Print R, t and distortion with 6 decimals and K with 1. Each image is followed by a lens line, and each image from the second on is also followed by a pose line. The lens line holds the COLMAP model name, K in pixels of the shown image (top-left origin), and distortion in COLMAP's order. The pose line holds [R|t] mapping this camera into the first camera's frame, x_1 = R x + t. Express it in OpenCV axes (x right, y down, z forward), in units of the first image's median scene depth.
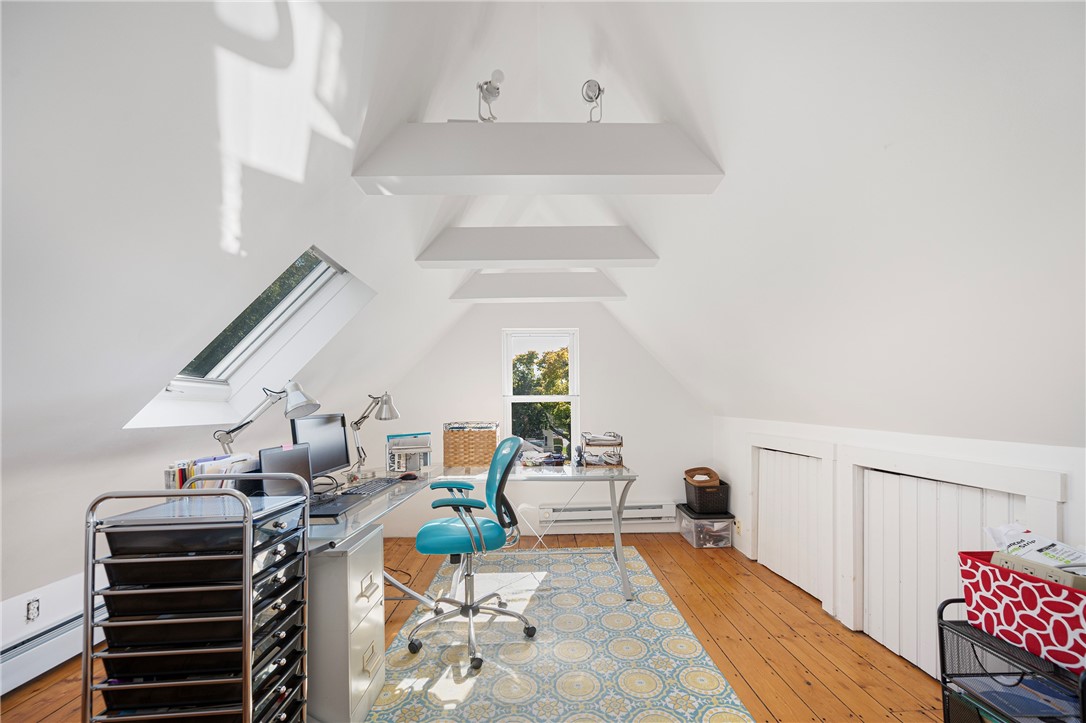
lens RADIAL K [[433.9, 0, 546.7], [0, 433.9, 403.0], [0, 0, 1]] dist [-0.006586, -0.000281]
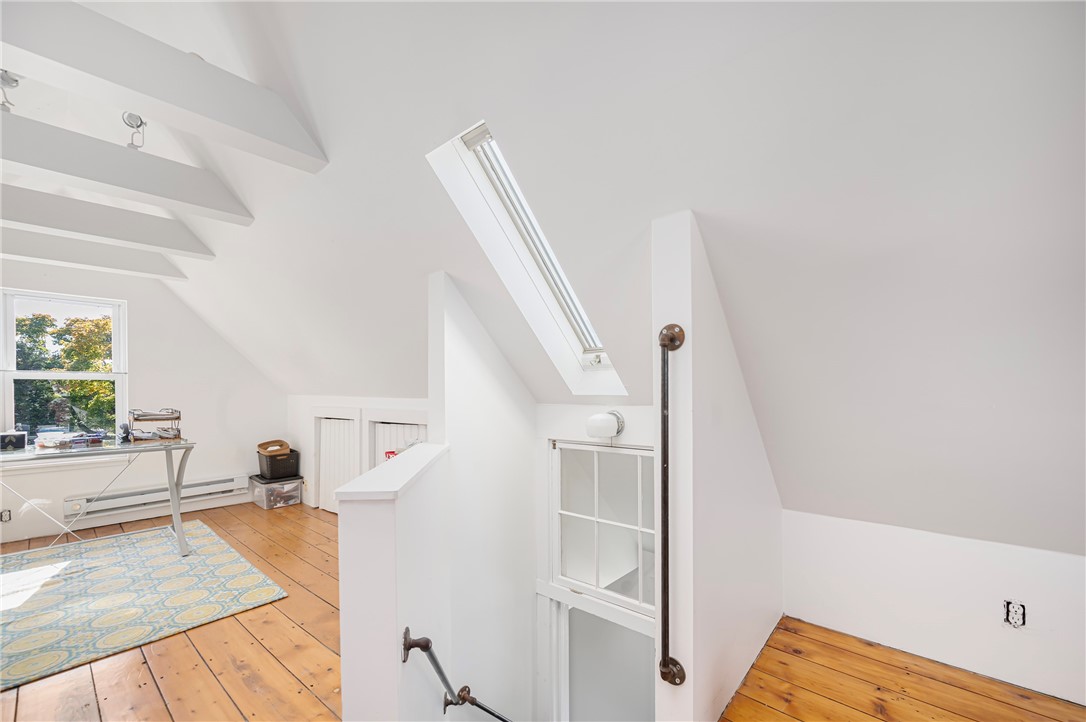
lens RADIAL K [[438.7, 0, 543.1], [0, 438.7, 393.1], [0, 0, 1]] dist [-0.001173, -0.000250]
pose [[0.681763, 0.002039, 0.731570, -0.005411], [-0.000767, 0.999998, -0.002072, 0.029630], [-0.731572, 0.000851, 0.681763, -0.324509]]
